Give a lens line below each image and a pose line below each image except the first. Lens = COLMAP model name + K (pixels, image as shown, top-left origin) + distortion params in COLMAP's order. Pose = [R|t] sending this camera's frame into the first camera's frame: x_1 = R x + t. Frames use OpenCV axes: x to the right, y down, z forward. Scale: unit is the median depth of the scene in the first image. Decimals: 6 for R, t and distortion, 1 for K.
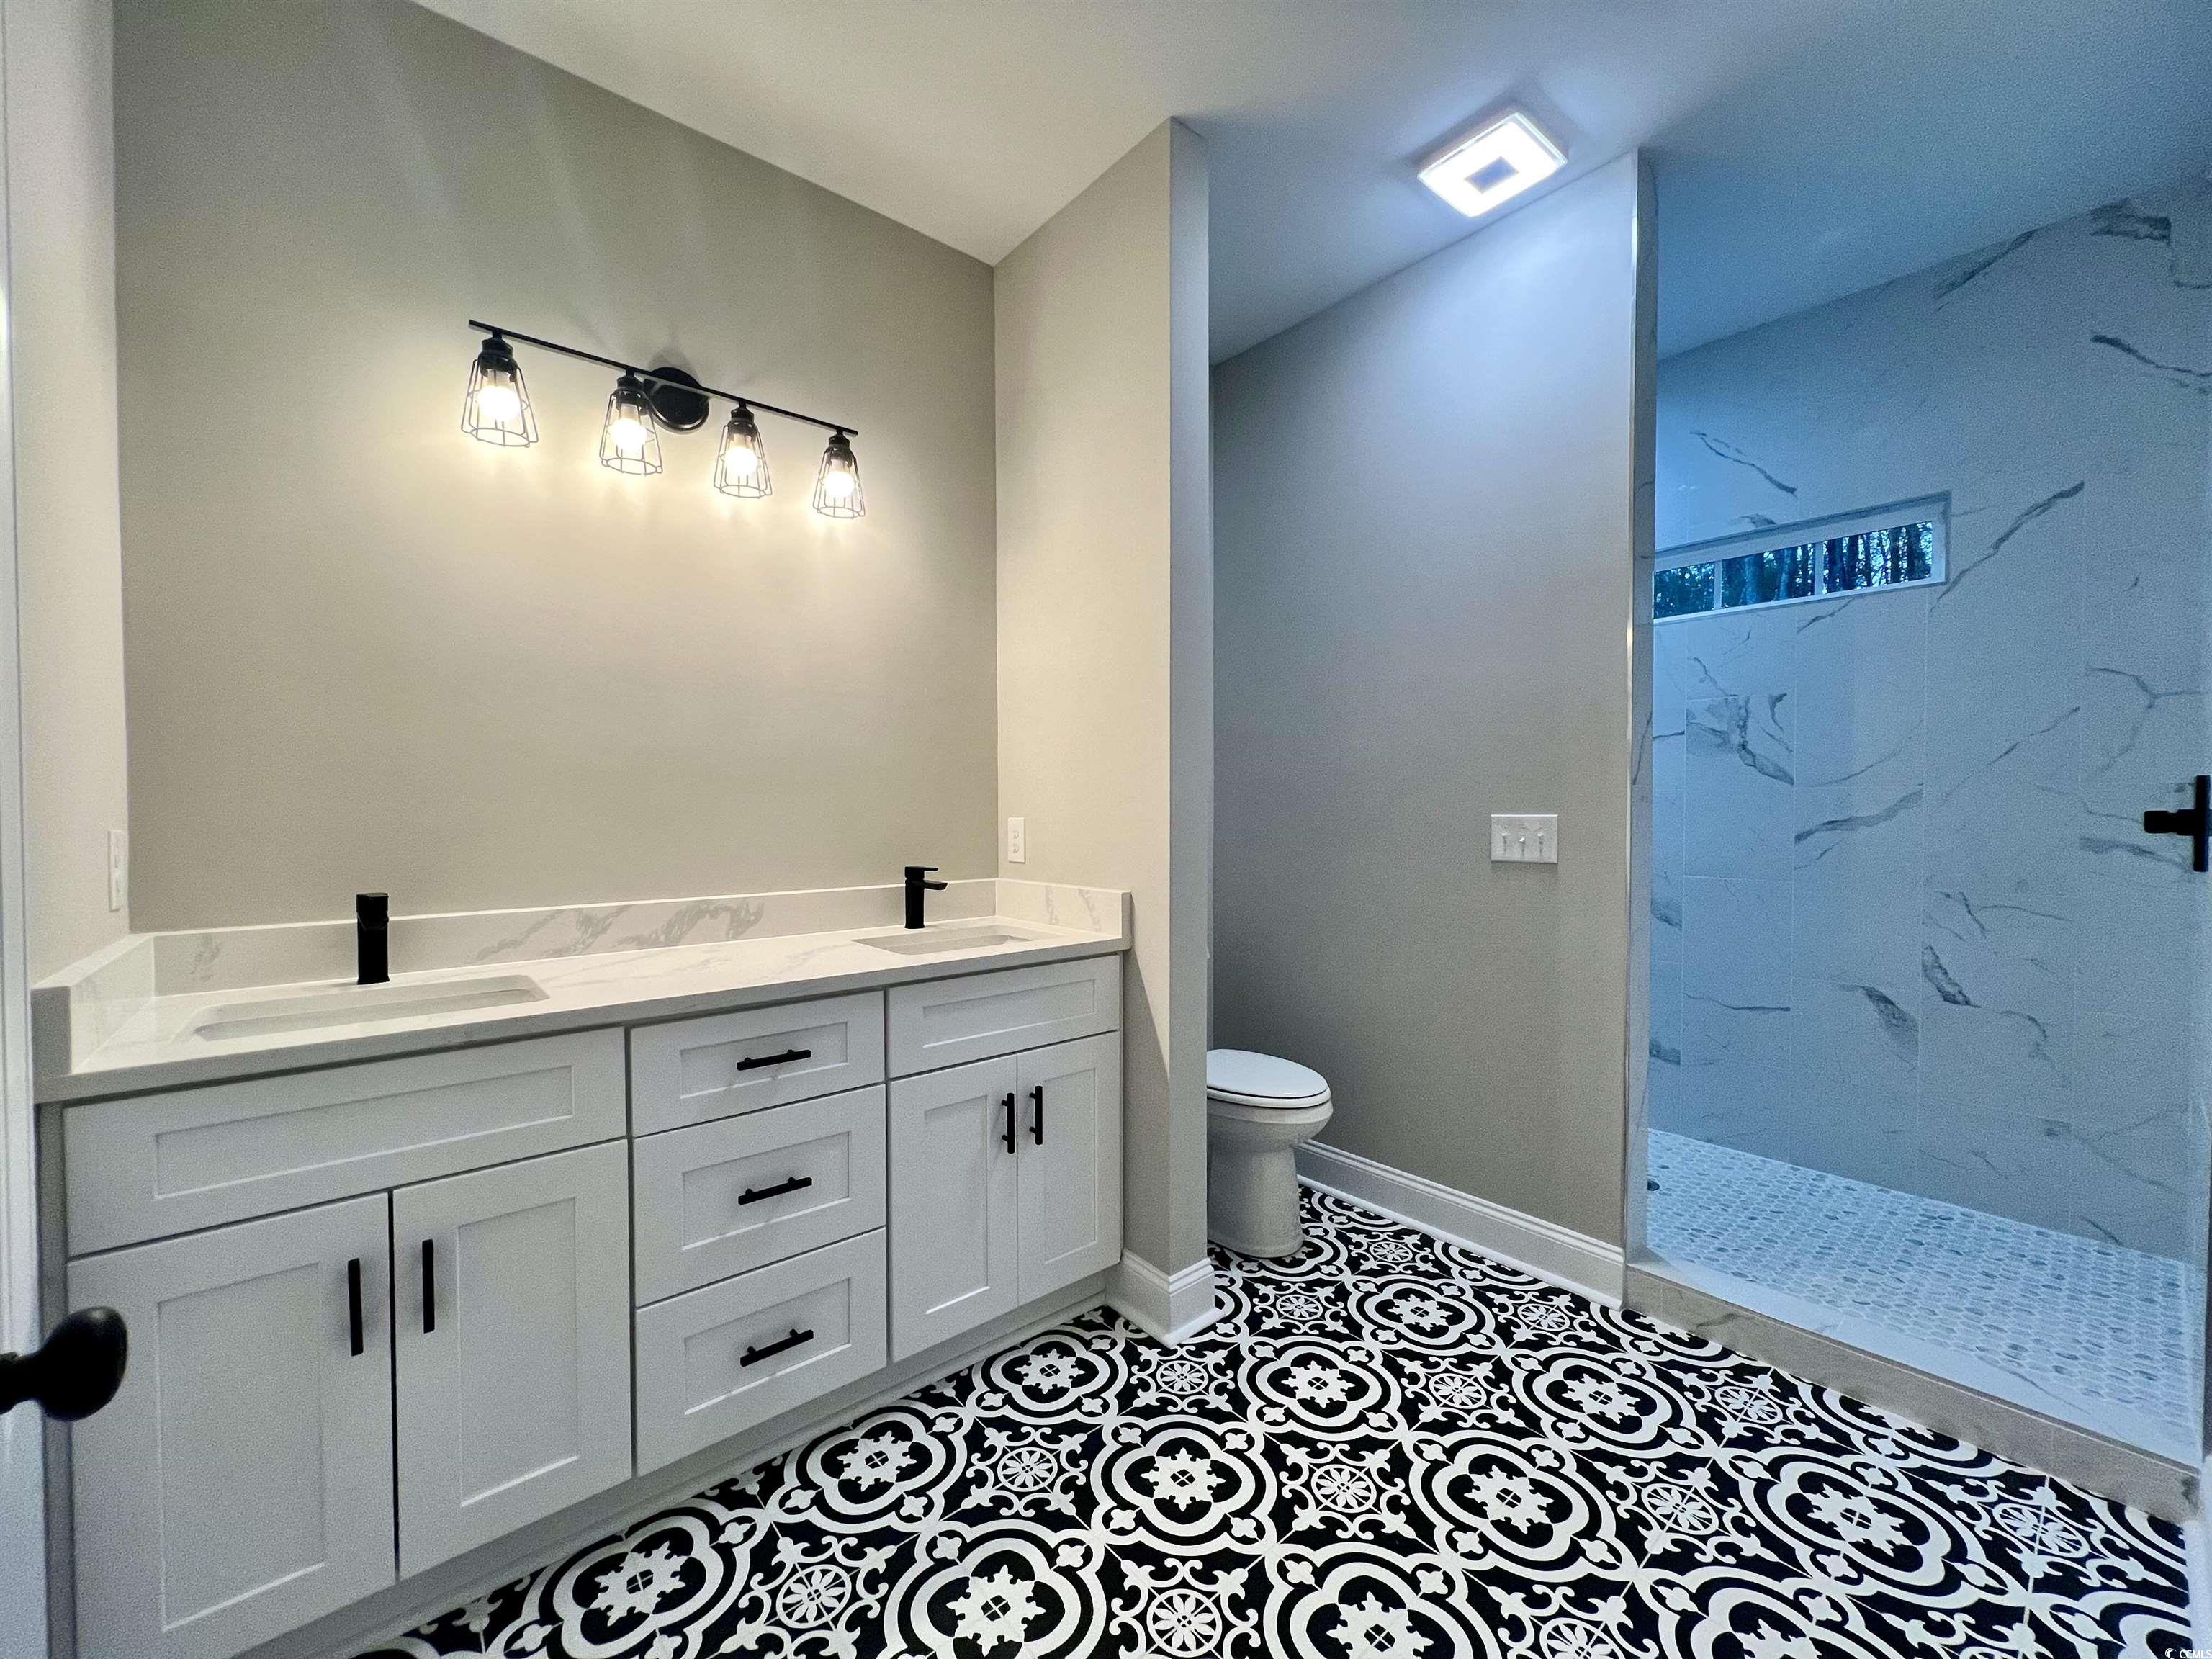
lens RADIAL K [[883.2, 0, 1097.6], [0, 883.2, 824.2], [0, 0, 1]] dist [-0.001708, 0.000978]
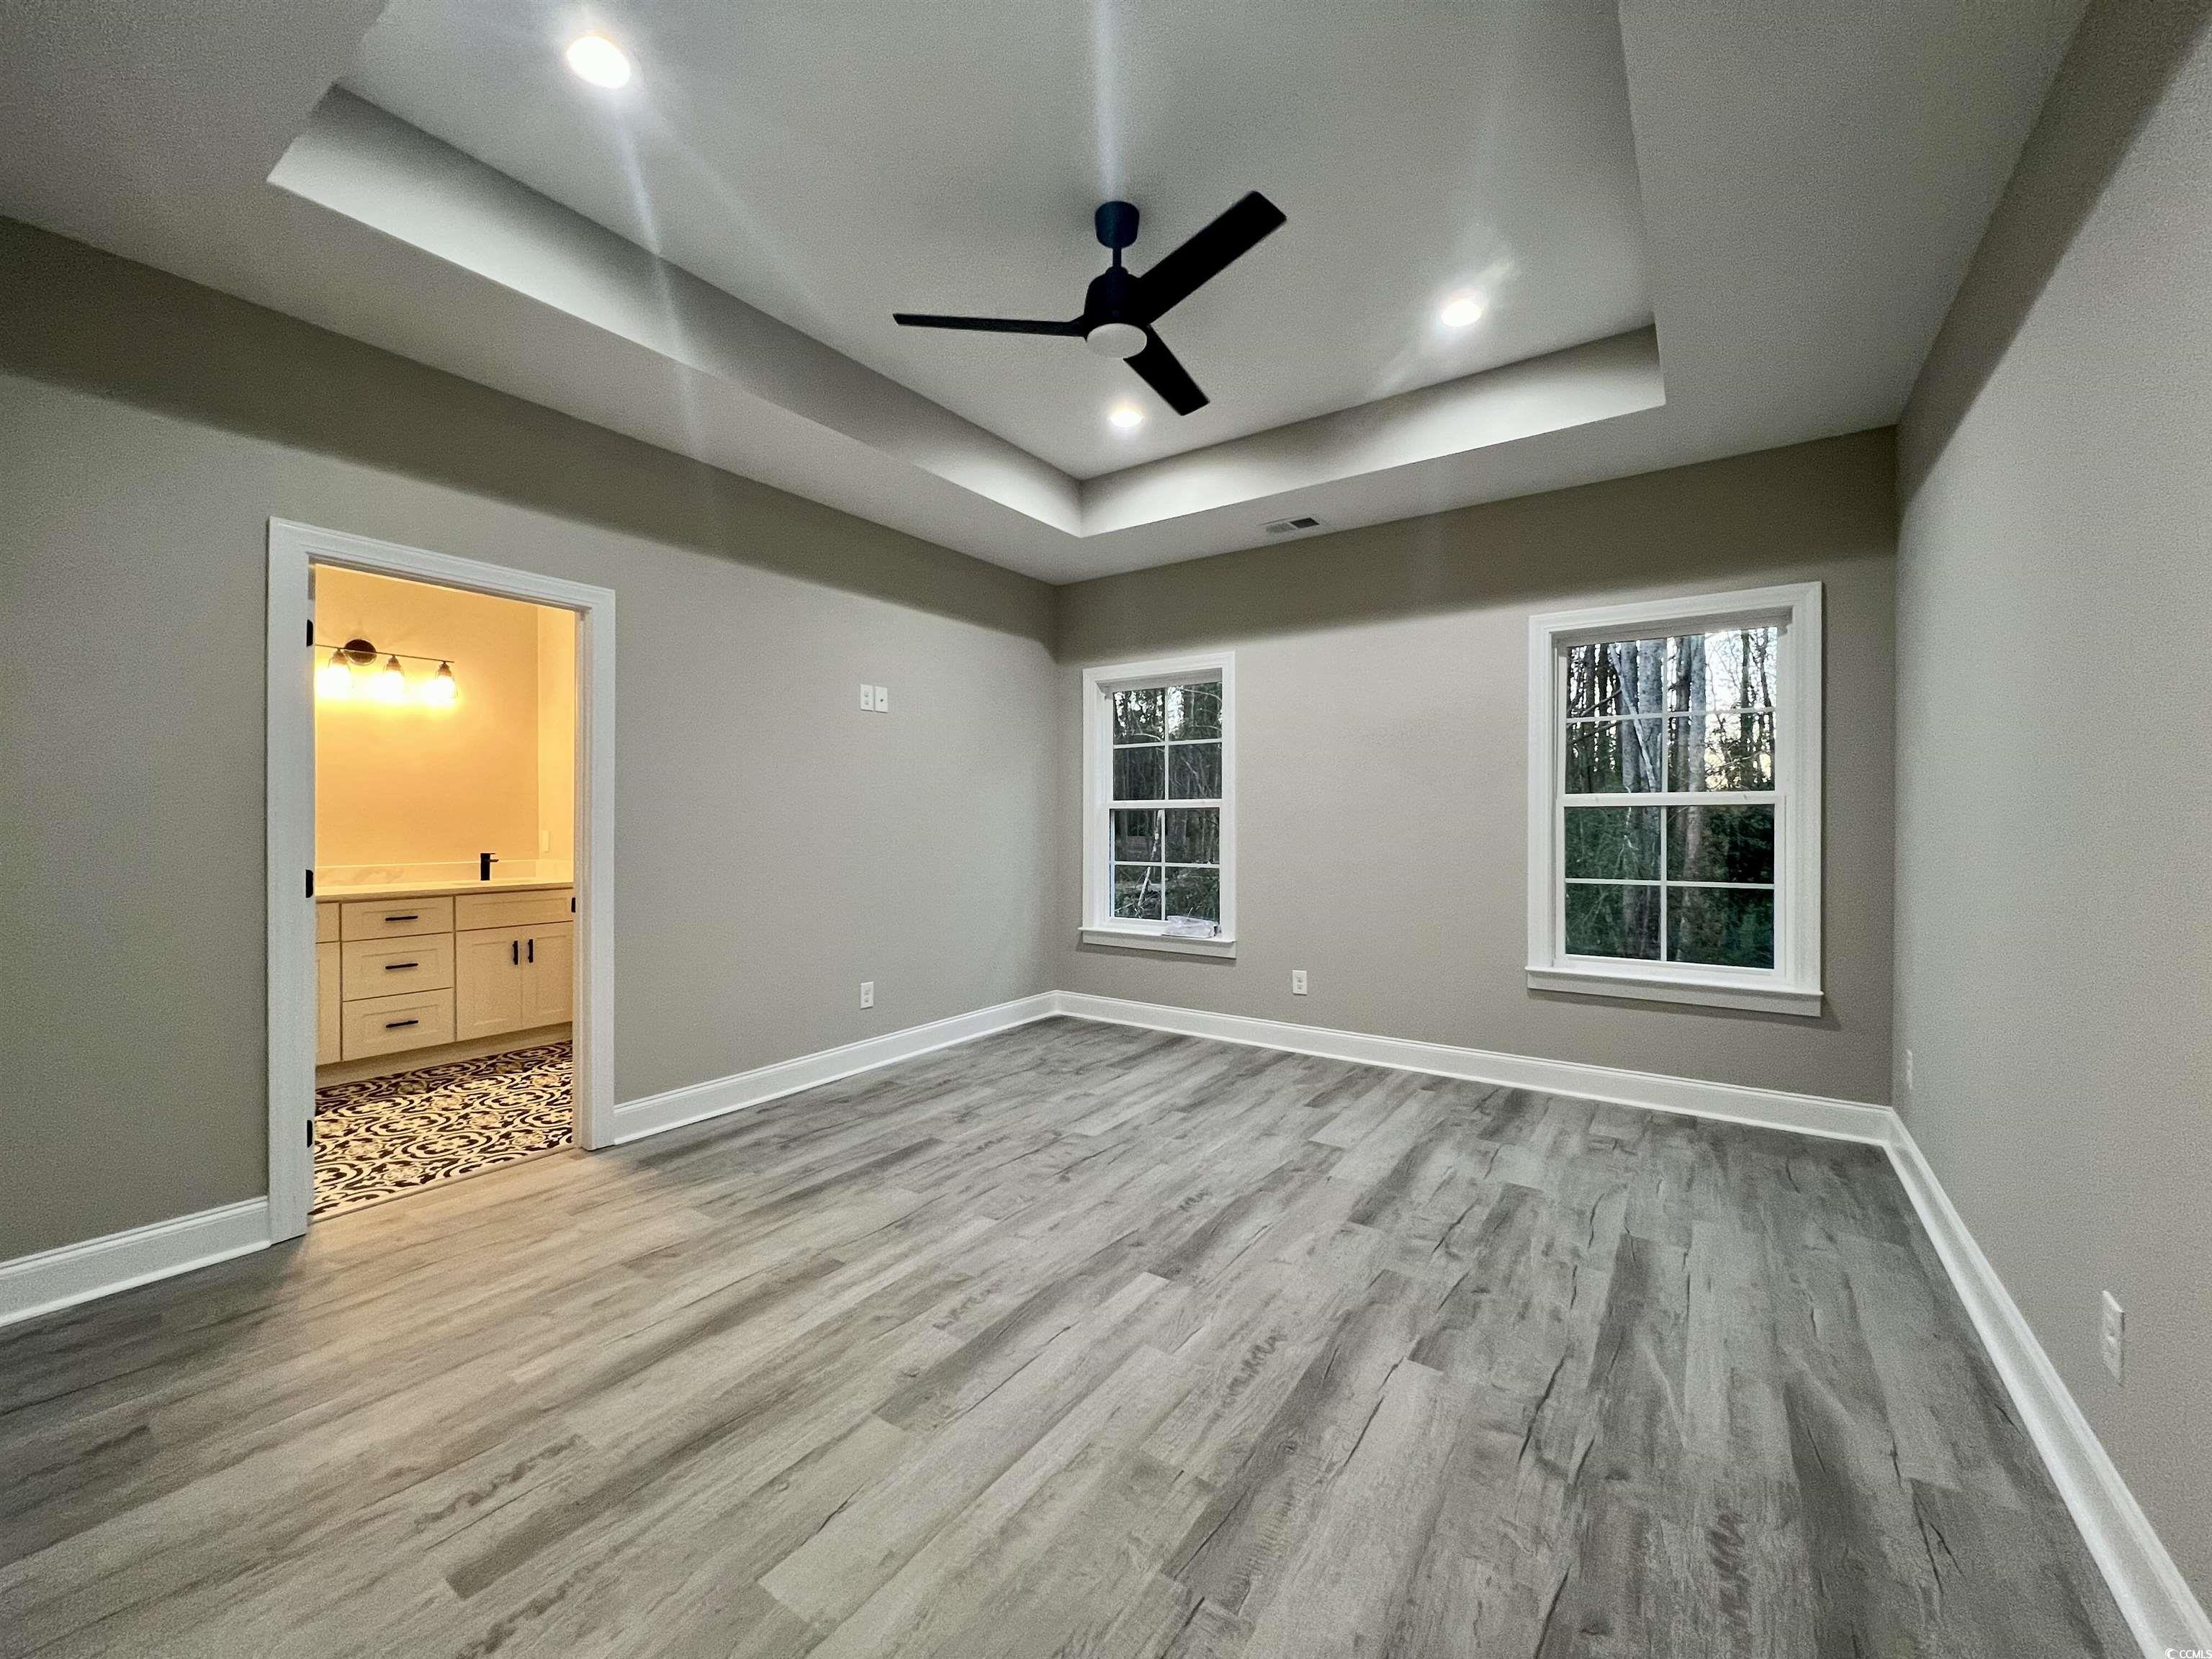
lens RADIAL K [[883.2, 0, 1099.3], [0, 883.2, 828.7], [0, 0, 1]] dist [-0.001708, 0.000978]
pose [[0.963200, 0.003221, 0.268766, 0.833974], [0.000070, 0.999925, -0.012232, 0.017941], [-0.268785, 0.011801, 0.963128, -1.890840]]
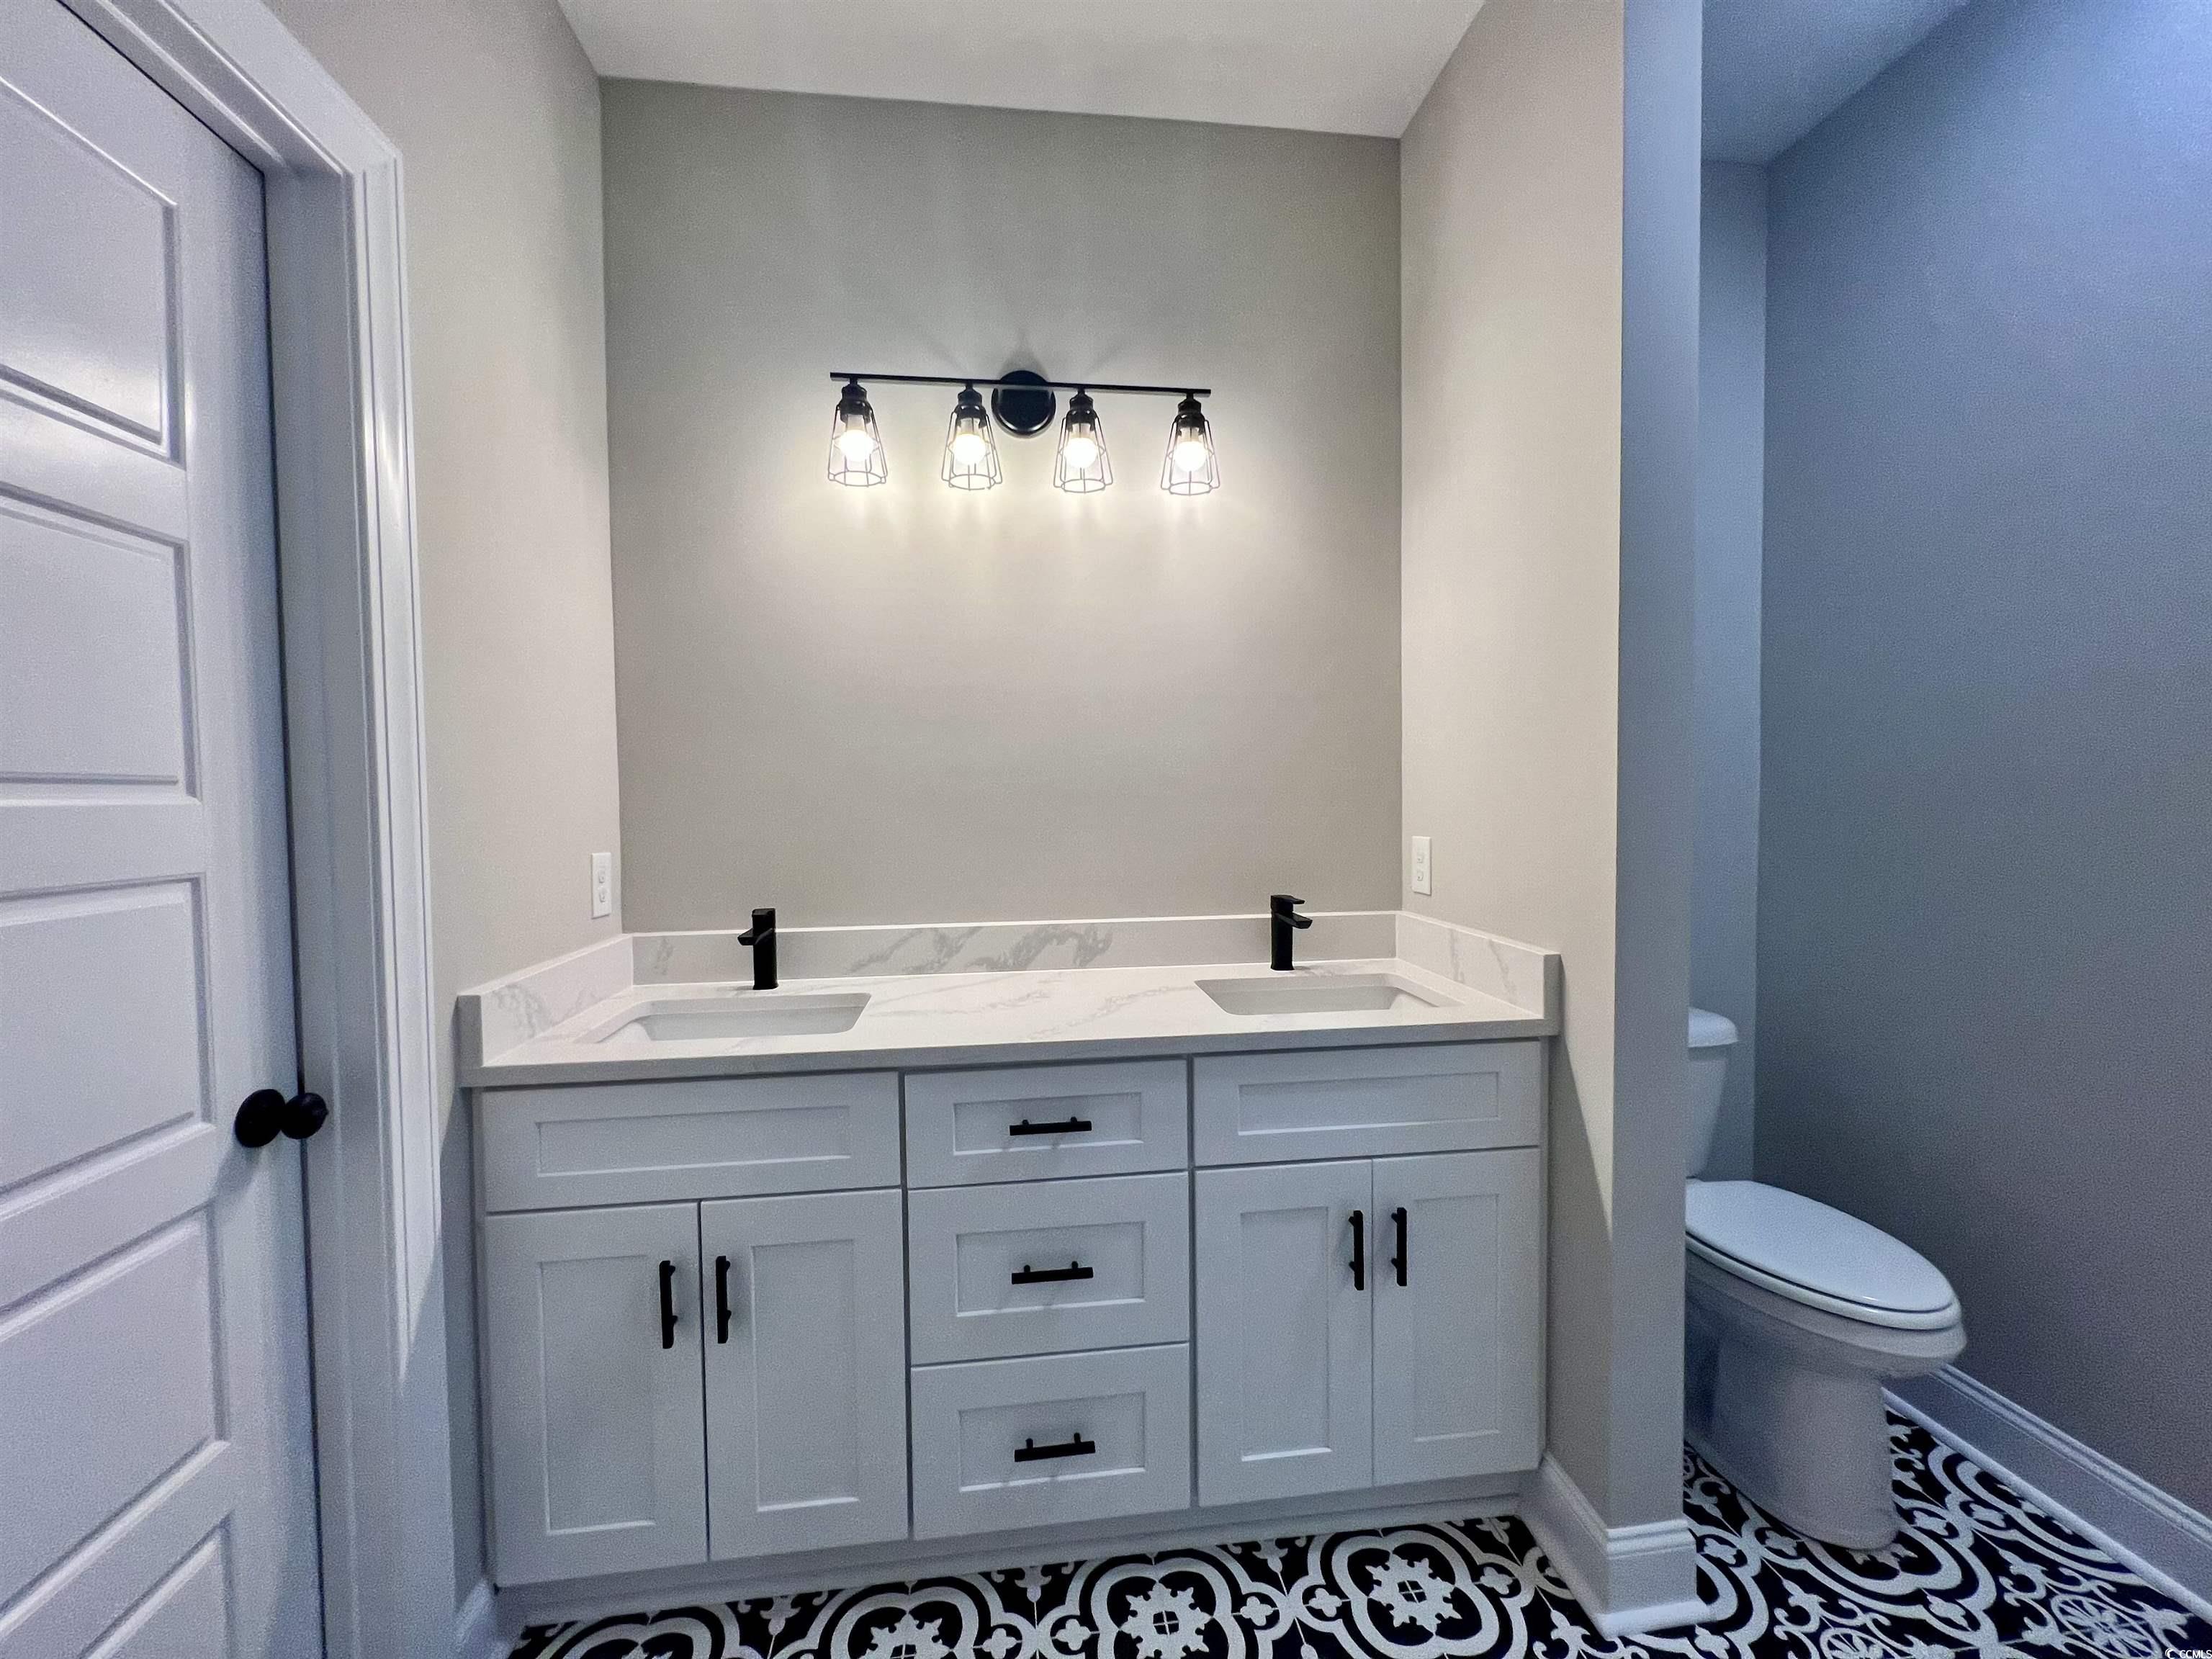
lens RADIAL K [[883.2, 0, 1096.4], [0, 883.2, 824.1], [0, 0, 1]] dist [-0.001708, 0.000978]
pose [[0.838653, 0.011002, -0.544554, 0.124539], [-0.001051, 0.999827, 0.018582, -0.043833], [0.544664, -0.015012, 0.838520, 0.246331]]
